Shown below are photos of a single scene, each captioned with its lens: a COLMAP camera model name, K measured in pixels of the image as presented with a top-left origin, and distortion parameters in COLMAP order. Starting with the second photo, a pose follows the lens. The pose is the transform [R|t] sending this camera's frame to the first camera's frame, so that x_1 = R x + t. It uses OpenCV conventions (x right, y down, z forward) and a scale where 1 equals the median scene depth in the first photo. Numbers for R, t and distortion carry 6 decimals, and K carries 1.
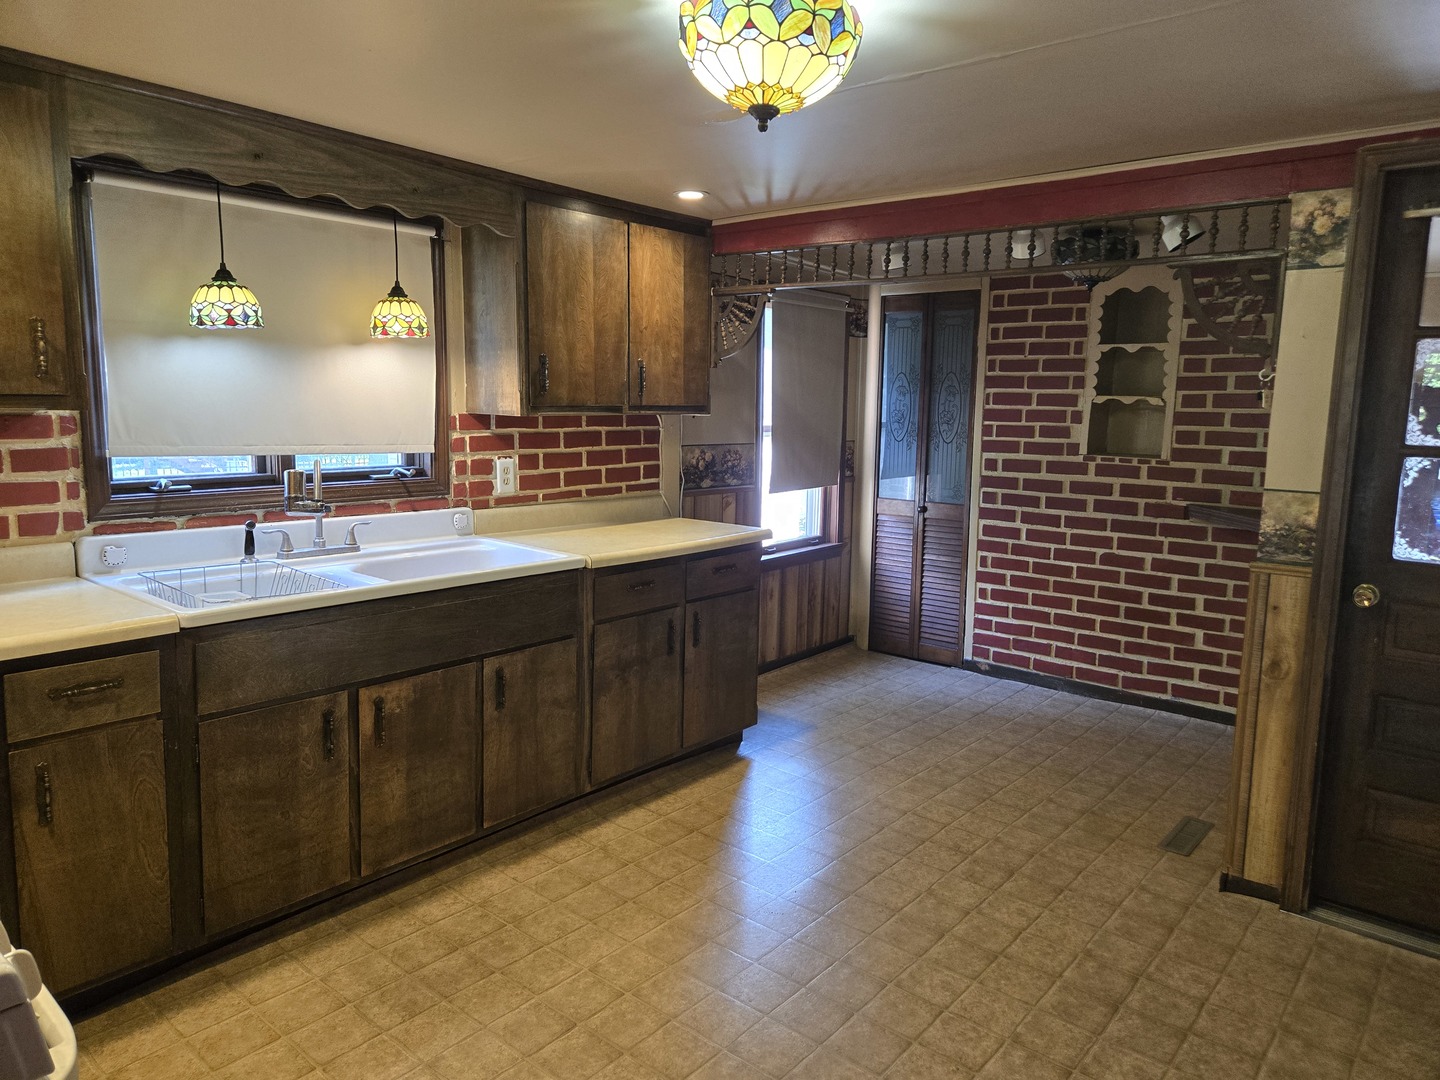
lens RADIAL K [[963.5, 0, 740.2], [0, 963.5, 532.9], [0, 0, 1]] dist [0.068017, -0.054874]
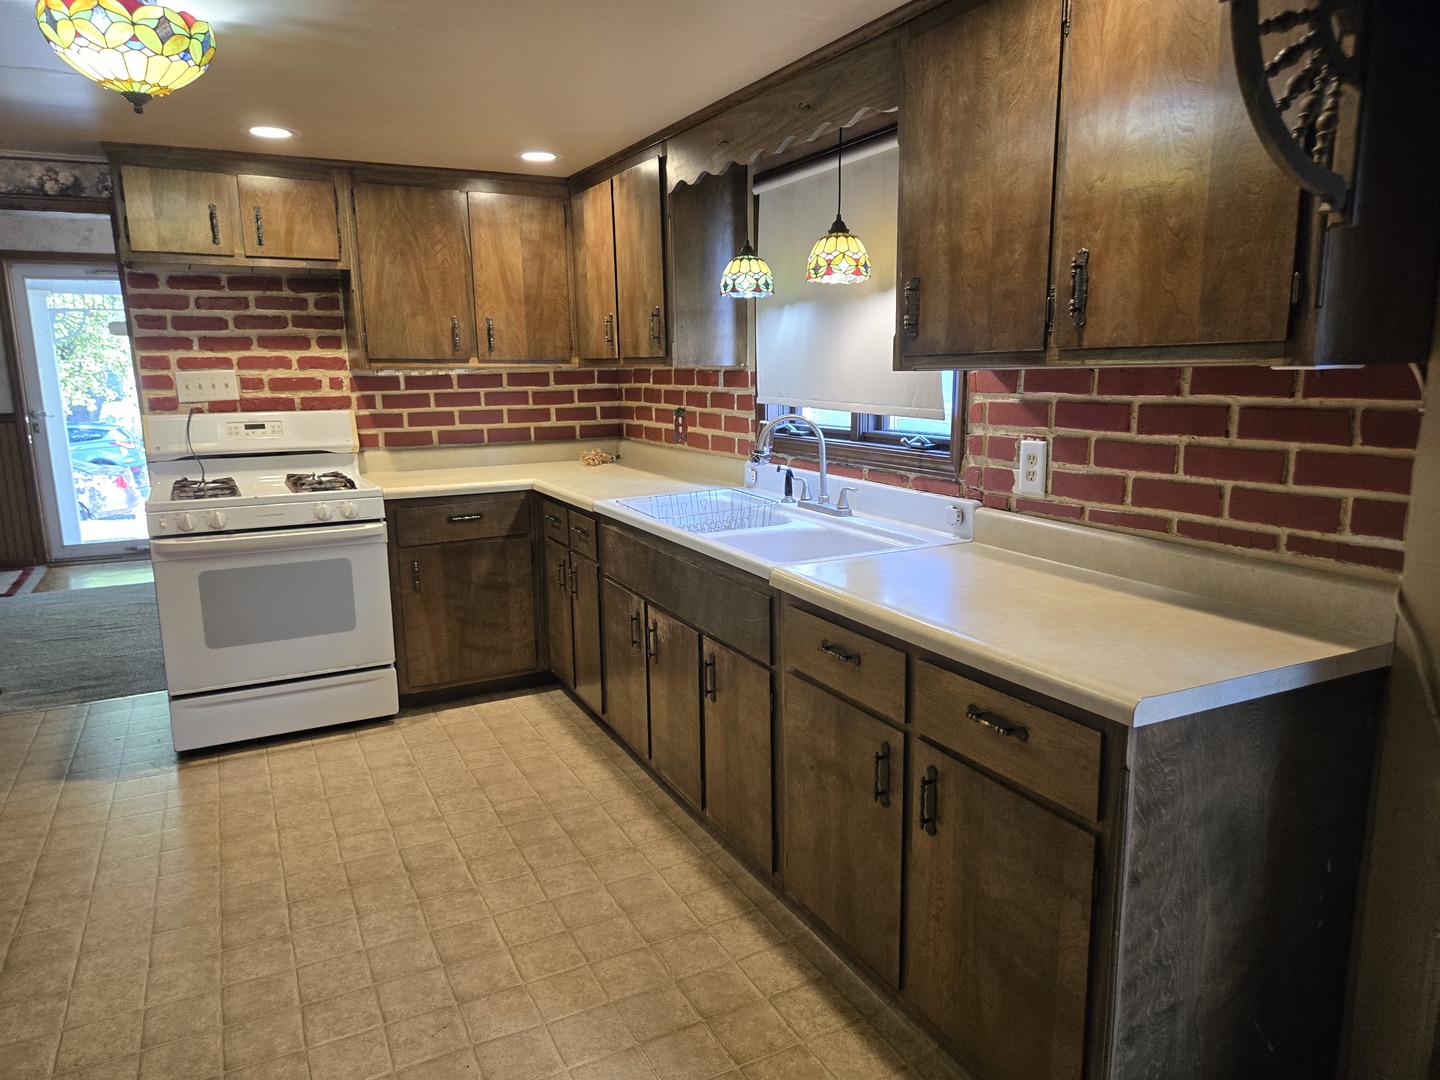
lens RADIAL K [[963.5, 0, 702.7], [0, 963.5, 552.3], [0, 0, 1]] dist [0.068017, -0.054874]
pose [[-0.414476, 0.158436, -0.896163, 0.492666], [-0.125734, 0.965316, 0.228814, -0.140786], [0.901333, 0.207516, -0.380179, 1.202111]]
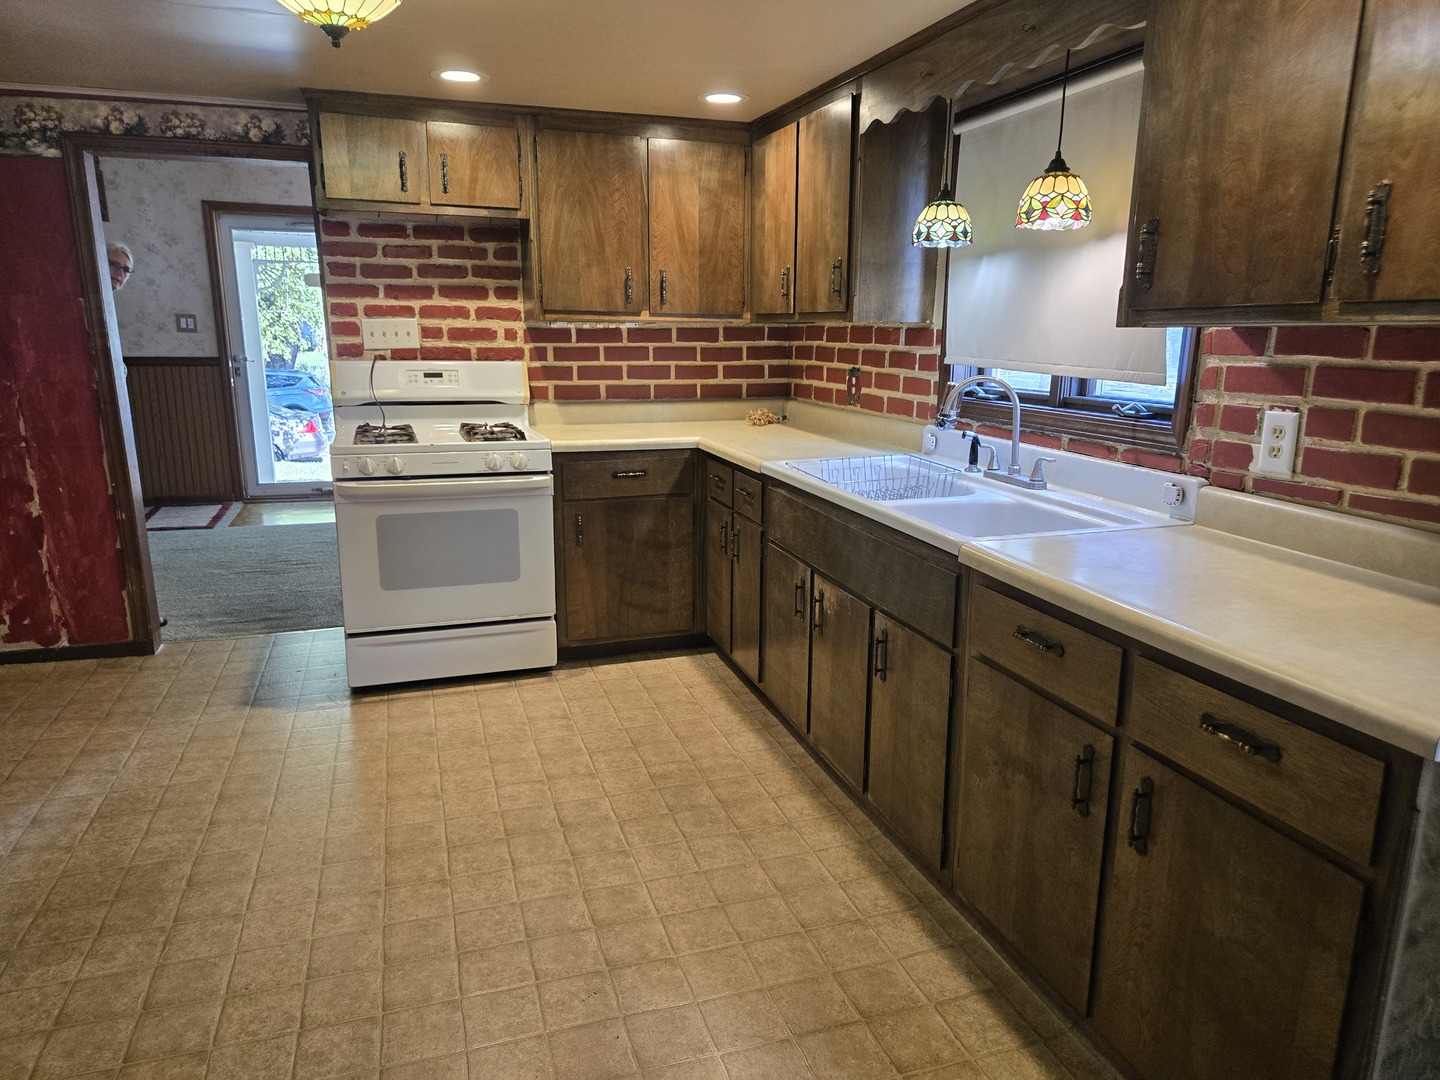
lens RADIAL K [[963.5, 0, 712.2], [0, 963.5, 550.6], [0, 0, 1]] dist [0.068017, -0.054874]
pose [[-0.545236, 0.163340, -0.822215, 0.464043], [-0.139952, 0.949330, 0.281399, -0.127865], [0.826518, 0.268499, -0.494749, 1.164954]]
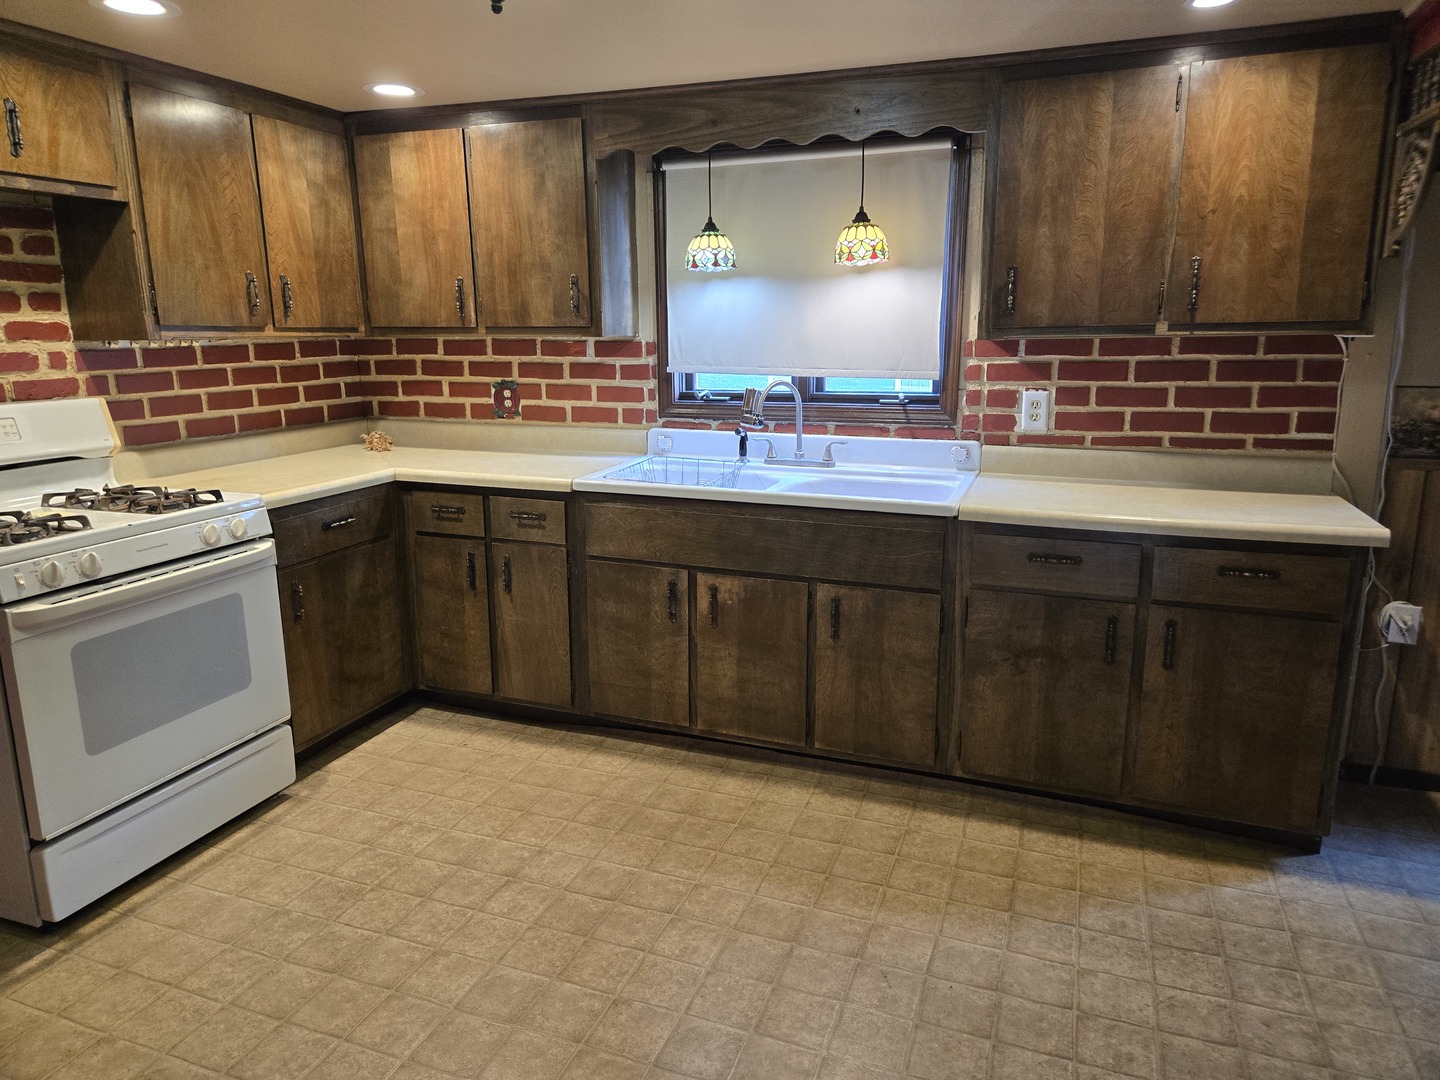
lens RADIAL K [[963.5, 0, 710.9], [0, 963.5, 530.8], [0, 0, 1]] dist [0.068017, -0.054874]
pose [[0.311951, 0.174015, -0.934027, 0.567887], [-0.120751, 0.982374, 0.142693, -0.047942], [0.942394, 0.068271, 0.327464, 0.507446]]
